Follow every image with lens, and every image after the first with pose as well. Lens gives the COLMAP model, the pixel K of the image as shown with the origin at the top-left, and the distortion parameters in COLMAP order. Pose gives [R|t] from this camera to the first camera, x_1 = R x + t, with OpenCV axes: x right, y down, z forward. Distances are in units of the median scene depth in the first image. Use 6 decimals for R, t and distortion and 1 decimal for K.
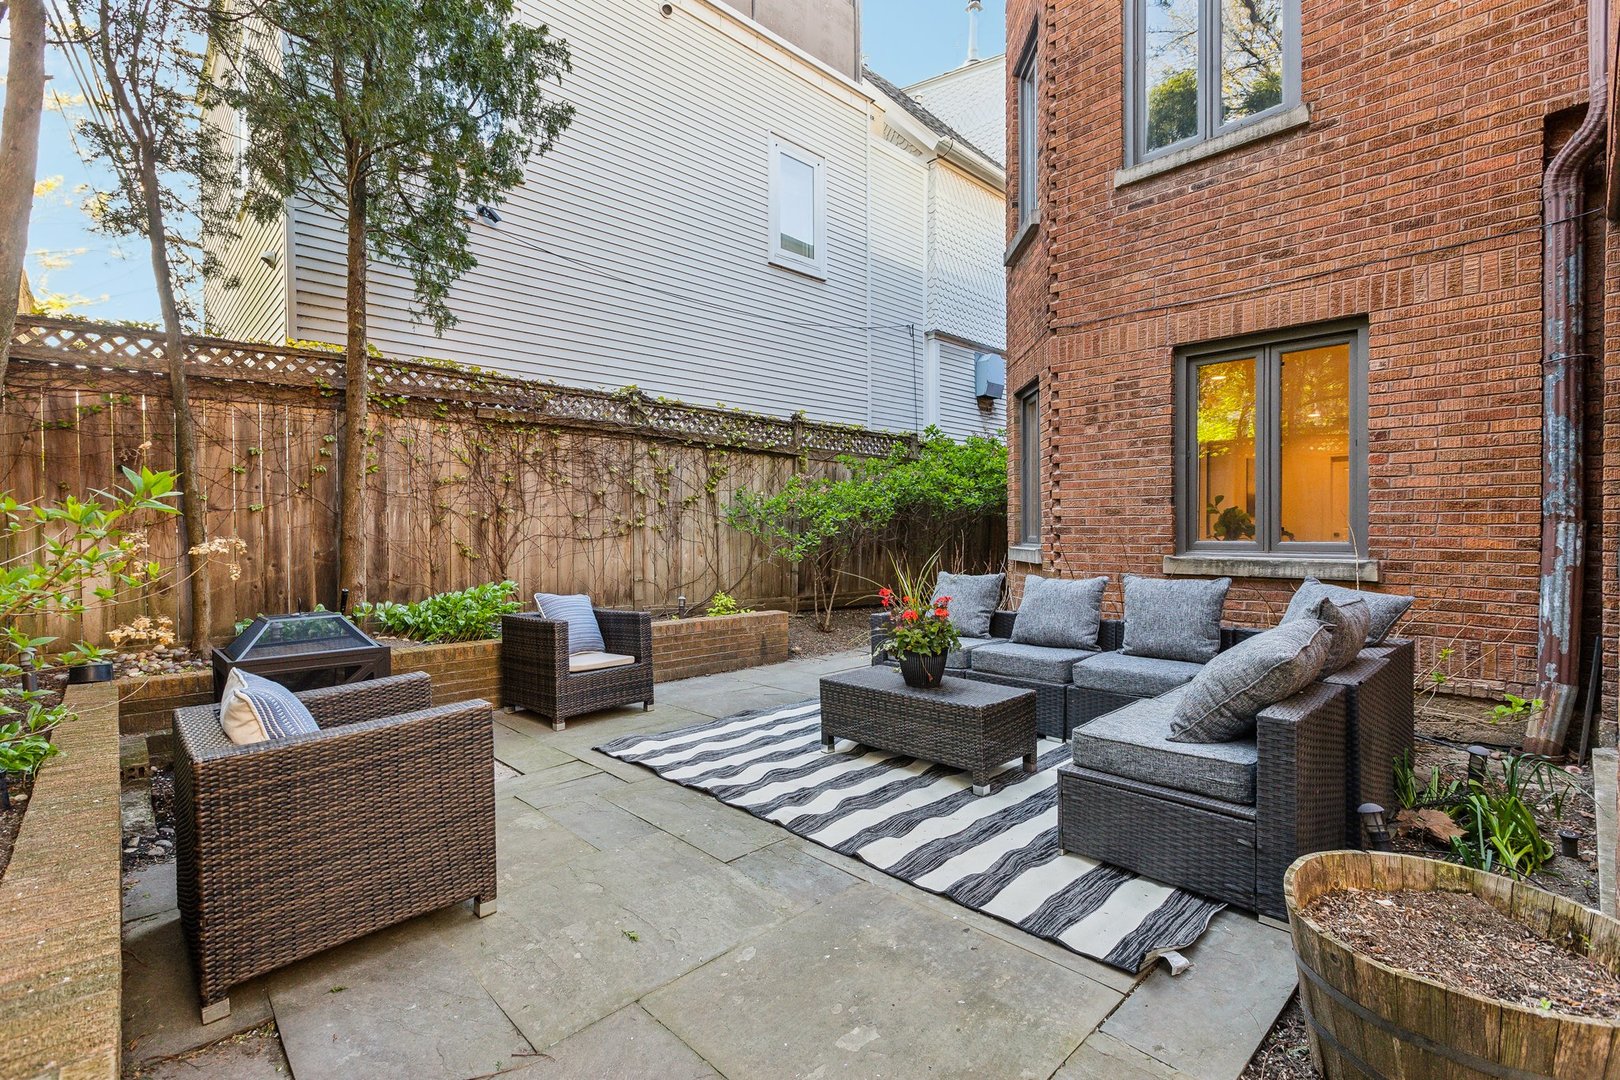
lens RADIAL K [[743.1, 0, 802.7], [0, 743.1, 539.6], [0, 0, 1]] dist [0.002267, 0.000046]
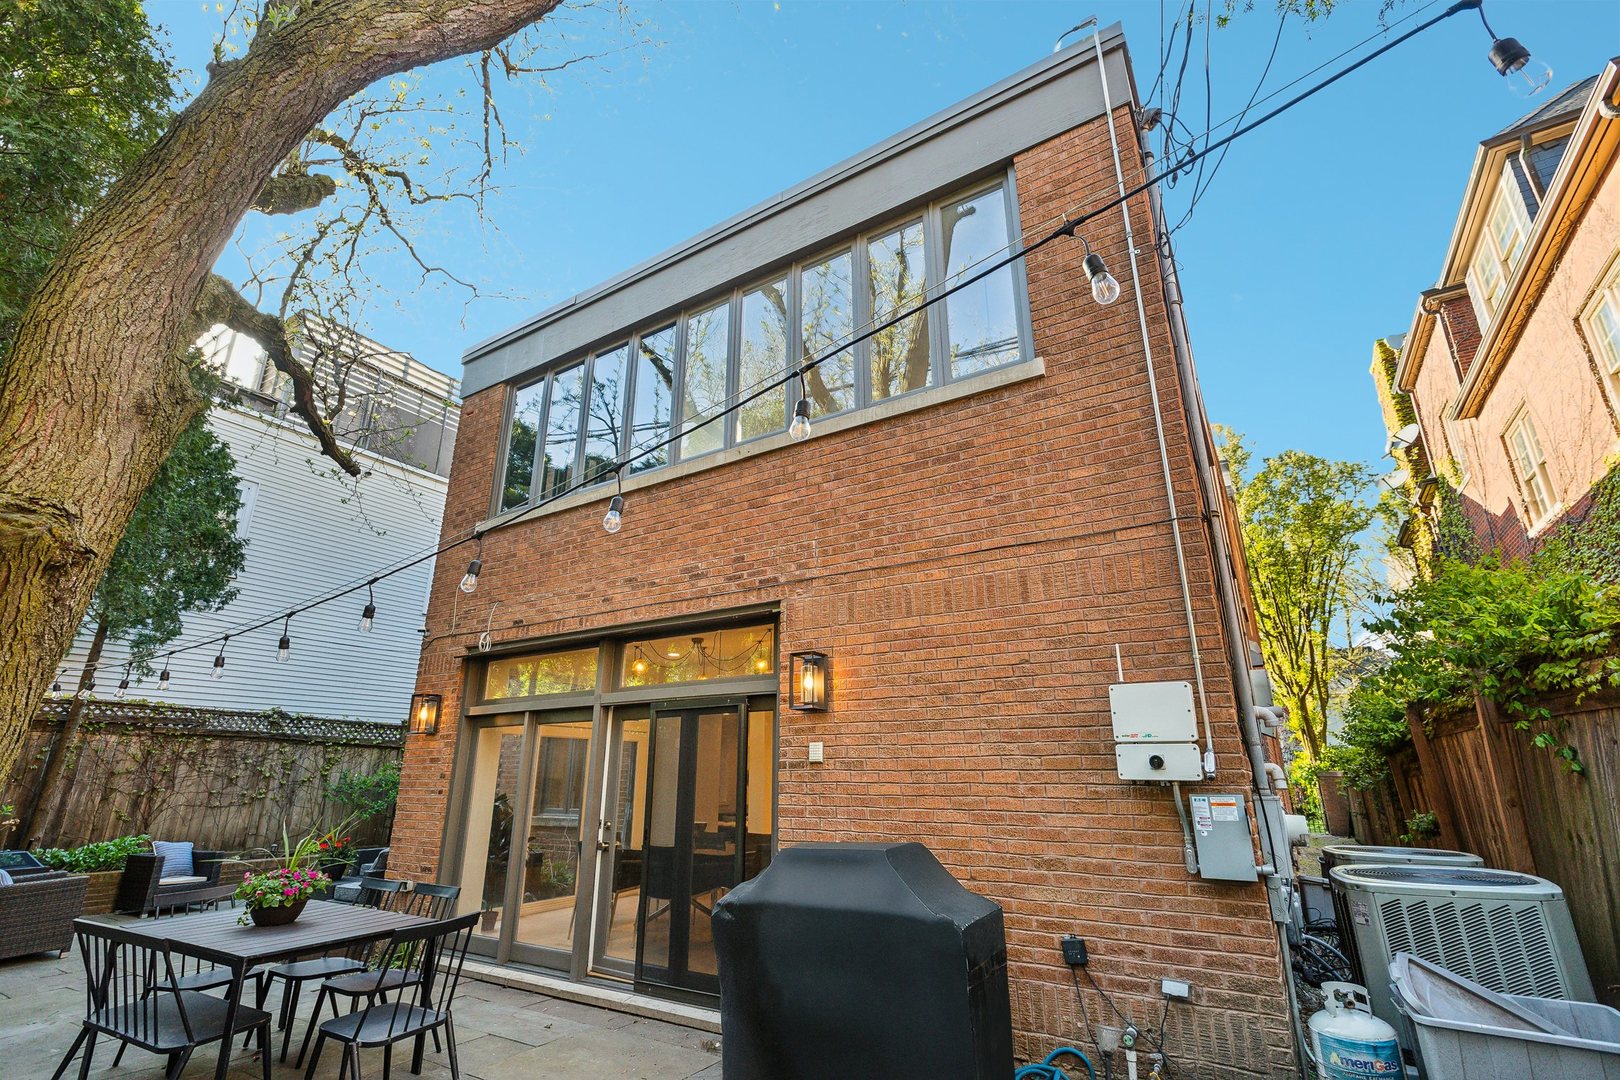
lens RADIAL K [[743.1, 0, 814.1], [0, 743.1, 542.9], [0, 0, 1]] dist [0.002267, 0.000046]
pose [[0.969707, 0.077739, 0.231569, 0.574818], [-0.000270, 0.948346, -0.317238, -0.033710], [-0.244269, 0.307565, 0.919639, -1.024688]]
